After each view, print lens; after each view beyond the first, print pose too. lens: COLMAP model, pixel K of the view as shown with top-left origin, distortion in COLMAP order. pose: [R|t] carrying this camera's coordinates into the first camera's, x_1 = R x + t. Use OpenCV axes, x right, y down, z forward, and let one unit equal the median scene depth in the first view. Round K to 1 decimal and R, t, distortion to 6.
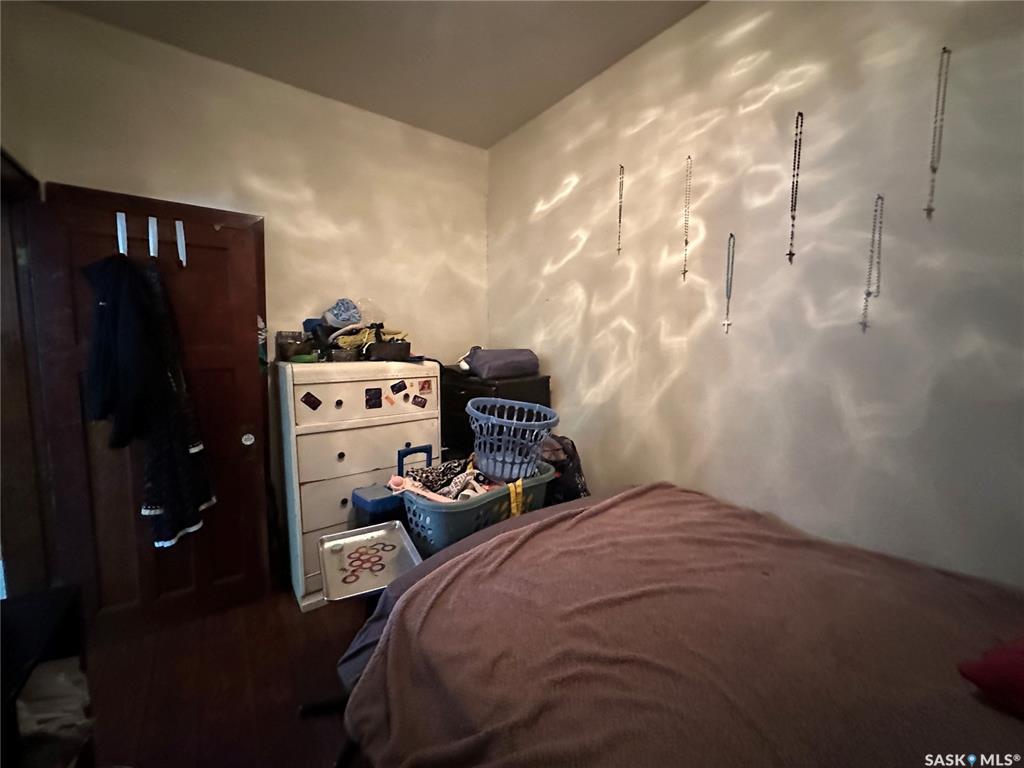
lens RADIAL K [[408.6, 0, 503.4], [0, 408.6, 380.6], [0, 0, 1]] dist [0.000949, 0.000529]
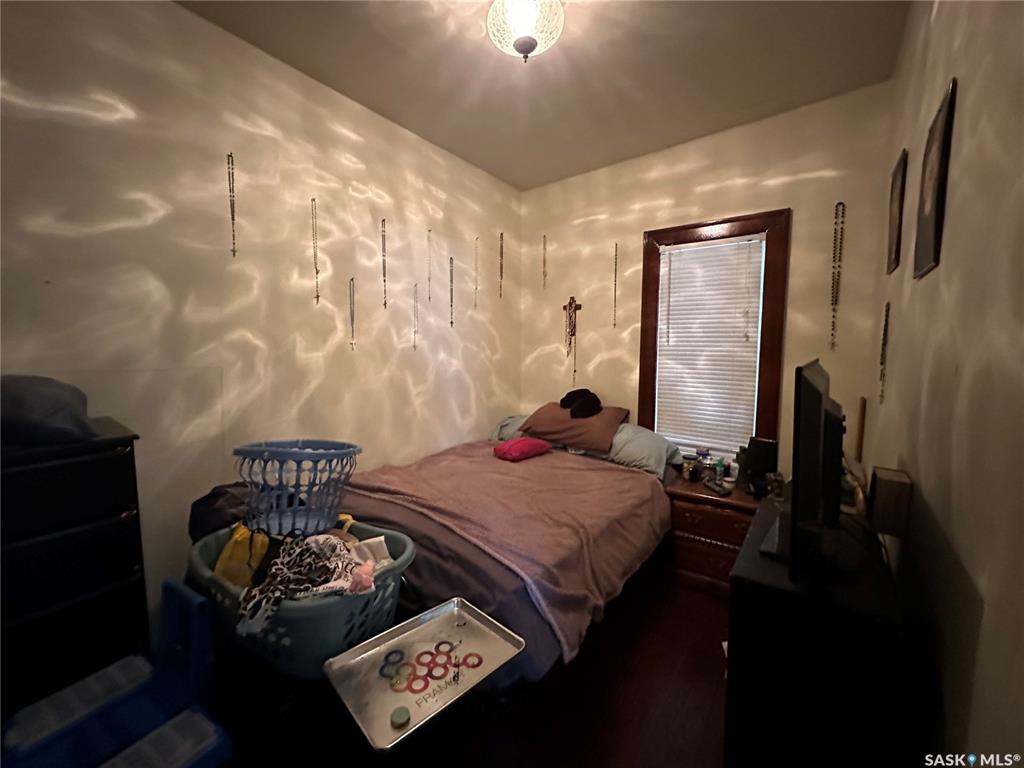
lens RADIAL K [[408.6, 0, 517.0], [0, 408.6, 383.0], [0, 0, 1]] dist [0.000949, 0.000529]
pose [[-0.310505, -0.081943, 0.947033, -0.856251], [0.084015, 0.990013, 0.113207, -0.106994], [-0.946852, 0.114716, -0.300520, 0.840388]]
